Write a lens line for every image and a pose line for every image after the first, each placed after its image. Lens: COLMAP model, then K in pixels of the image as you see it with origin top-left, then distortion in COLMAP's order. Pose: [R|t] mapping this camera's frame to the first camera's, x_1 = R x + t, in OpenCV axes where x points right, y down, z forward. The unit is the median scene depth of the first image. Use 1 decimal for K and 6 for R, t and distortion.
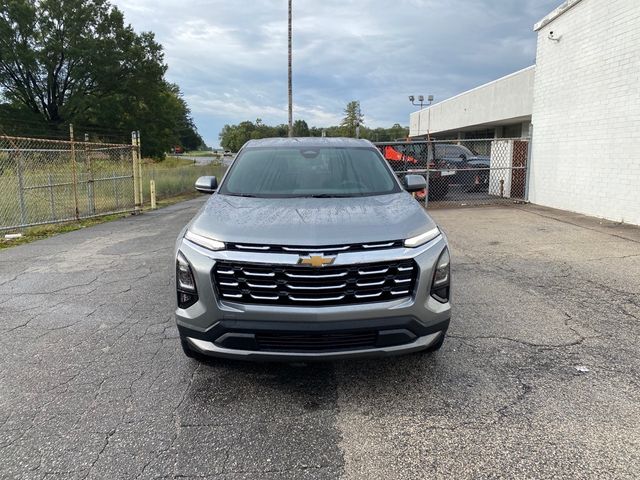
lens RADIAL K [[532.4, 0, 323.8], [0, 532.4, 235.0], [0, 0, 1]] dist [0.018830, -0.046960]
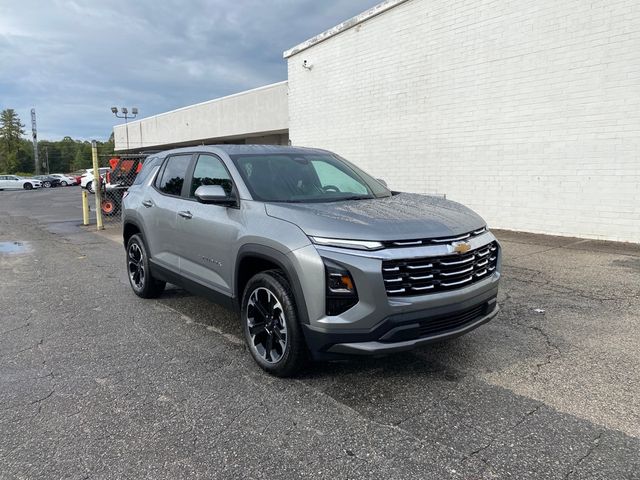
lens RADIAL K [[532.4, 0, 318.2], [0, 532.4, 240.5], [0, 0, 1]] dist [0.018830, -0.046960]
pose [[0.784293, -0.088329, 0.614071, -0.895036], [0.101336, 0.994758, 0.013661, -0.013787], [-0.612058, 0.051513, 0.789133, 0.258331]]
